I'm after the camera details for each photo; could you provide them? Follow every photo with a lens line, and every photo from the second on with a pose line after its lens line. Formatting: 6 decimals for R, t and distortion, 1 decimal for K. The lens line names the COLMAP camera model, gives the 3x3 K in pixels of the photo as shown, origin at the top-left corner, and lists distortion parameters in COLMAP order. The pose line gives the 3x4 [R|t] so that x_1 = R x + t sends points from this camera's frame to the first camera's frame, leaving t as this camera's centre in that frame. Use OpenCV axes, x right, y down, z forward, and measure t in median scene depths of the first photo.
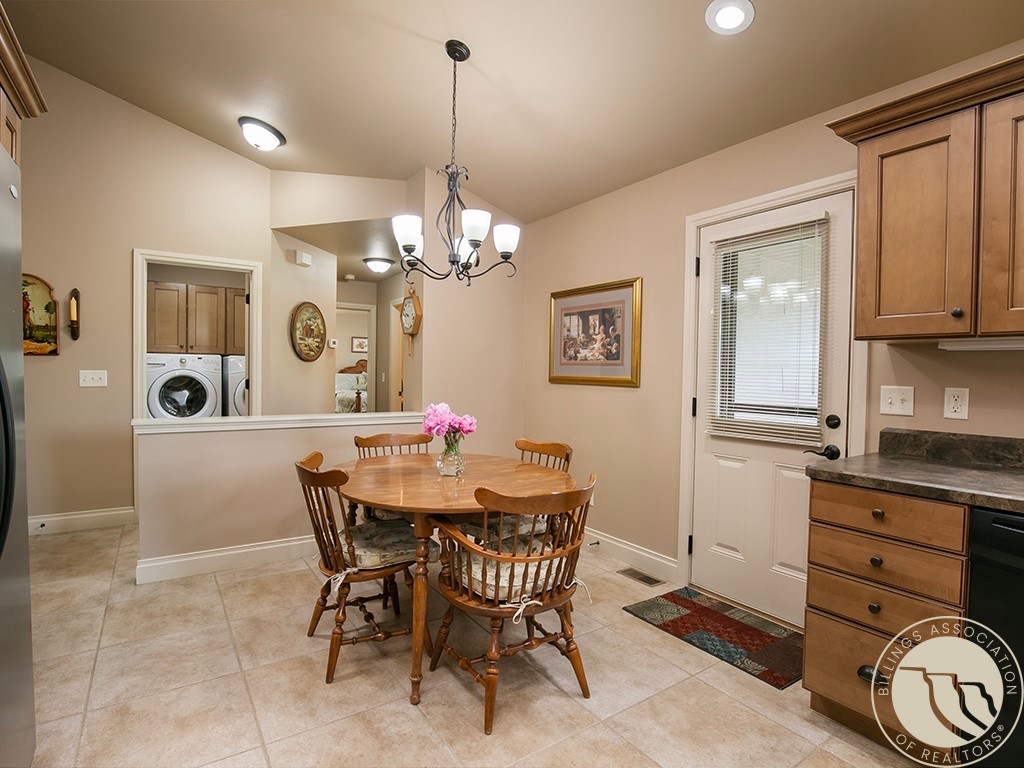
lens RADIAL K [[530.6, 0, 518.9], [0, 530.6, 386.0], [0, 0, 1]] dist [-0.031867, 0.005382]
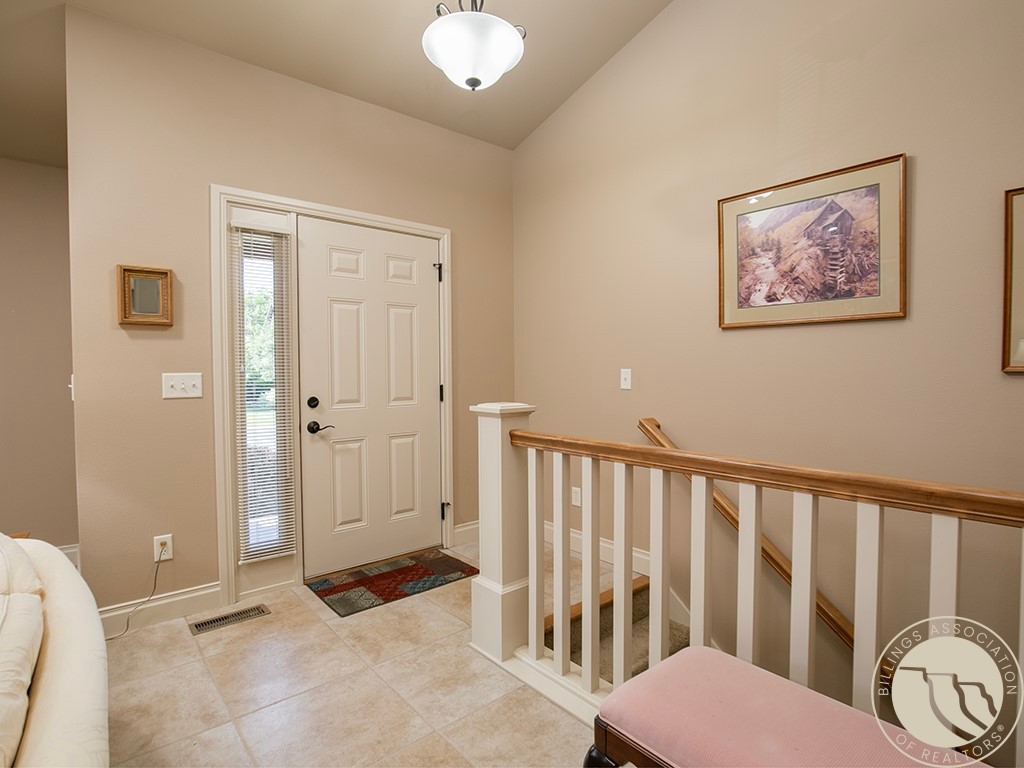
lens RADIAL K [[530.6, 0, 531.3], [0, 530.6, 382.2], [0, 0, 1]] dist [-0.031867, 0.005382]
pose [[-0.126262, -0.042996, 0.991065, -0.771278], [0.028720, 0.998483, 0.046976, -0.022795], [-0.991581, 0.034395, -0.124836, 0.803174]]
